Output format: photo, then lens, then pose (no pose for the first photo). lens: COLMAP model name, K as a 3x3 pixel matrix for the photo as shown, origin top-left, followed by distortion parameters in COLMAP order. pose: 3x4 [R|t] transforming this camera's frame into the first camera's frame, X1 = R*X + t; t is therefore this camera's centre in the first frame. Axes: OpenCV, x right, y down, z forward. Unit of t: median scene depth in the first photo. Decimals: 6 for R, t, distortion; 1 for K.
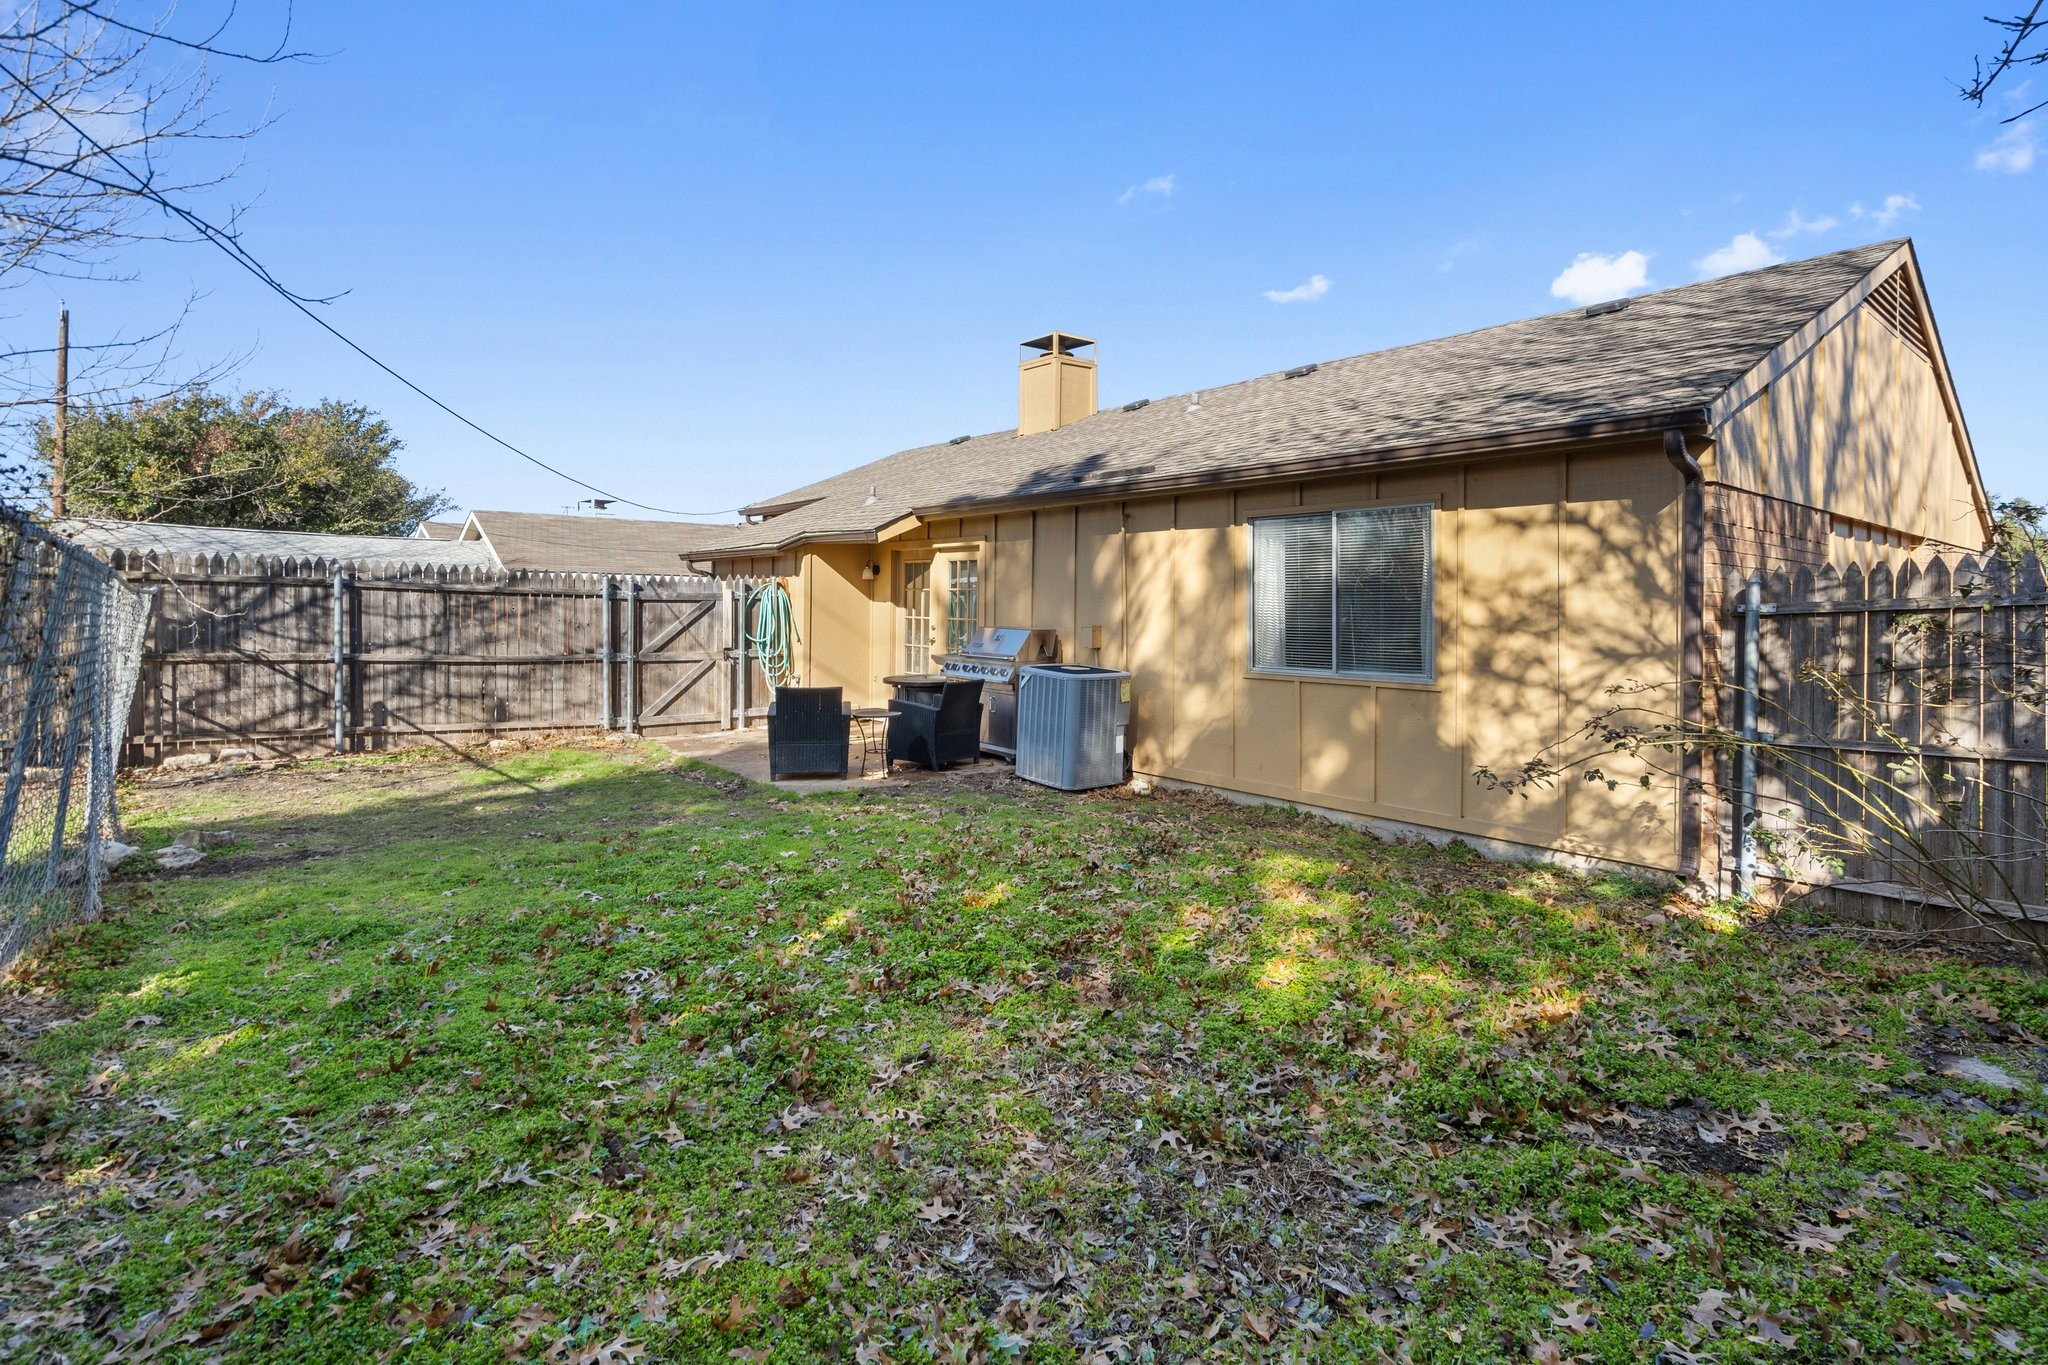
lens RADIAL K [[972.3, 0, 1016.0], [0, 972.3, 639.4], [0, 0, 1]] dist [-0.001851, 0.000341]
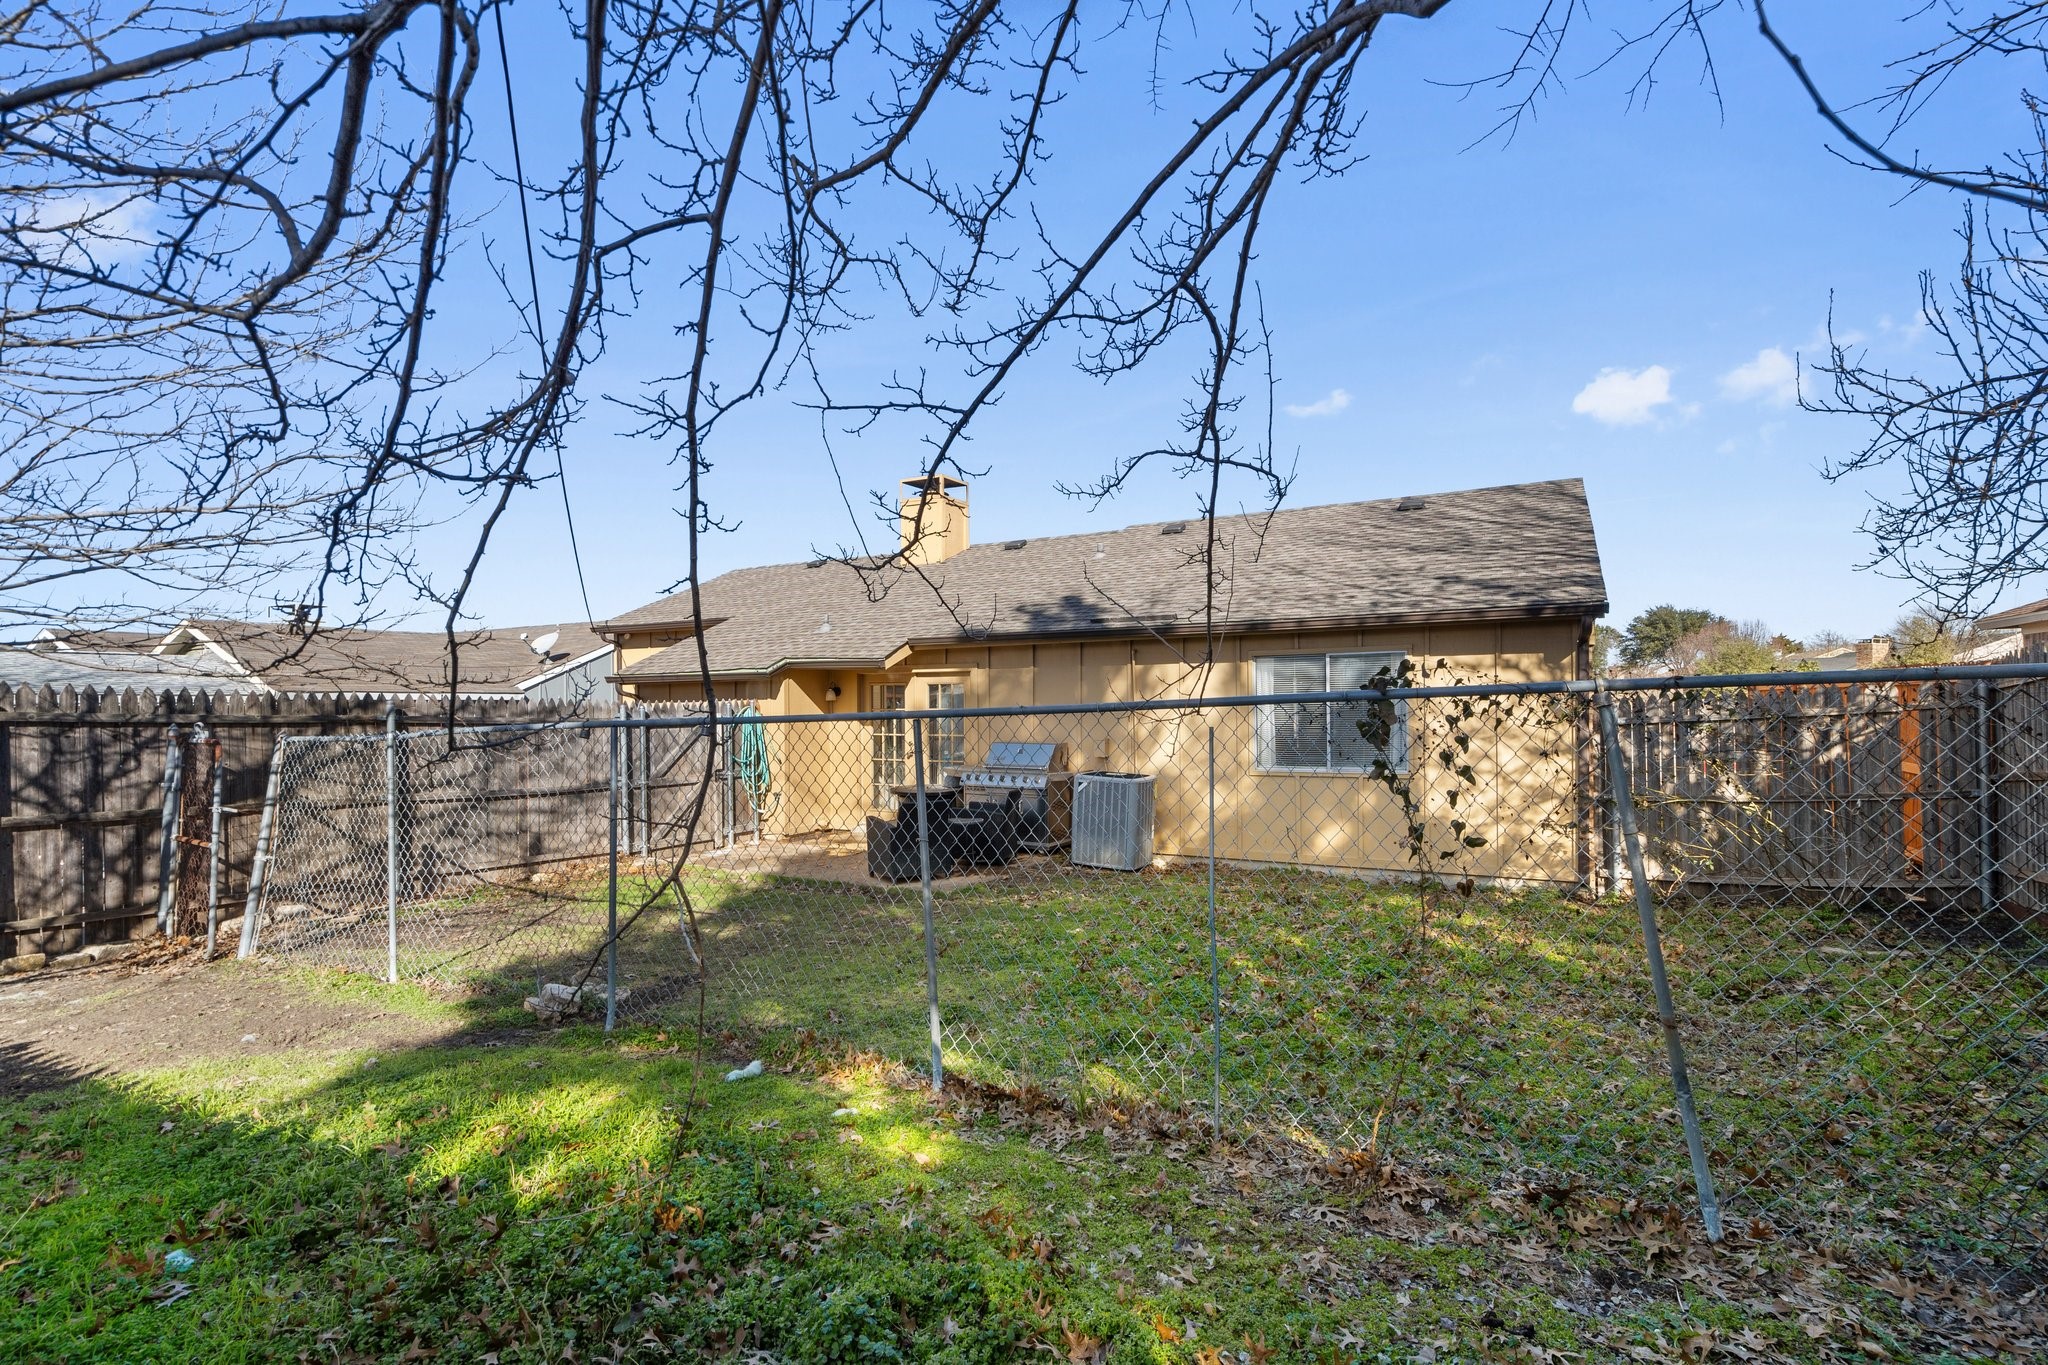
lens RADIAL K [[928.8, 0, 1024.6], [0, 928.8, 776.8], [0, 0, 1]] dist [0.000560, 0.000062]
pose [[0.921982, -0.048273, 0.384211, -0.517728], [0.032187, 0.998319, 0.048192, -0.029716], [-0.385892, -0.032066, 0.921987, -0.057949]]
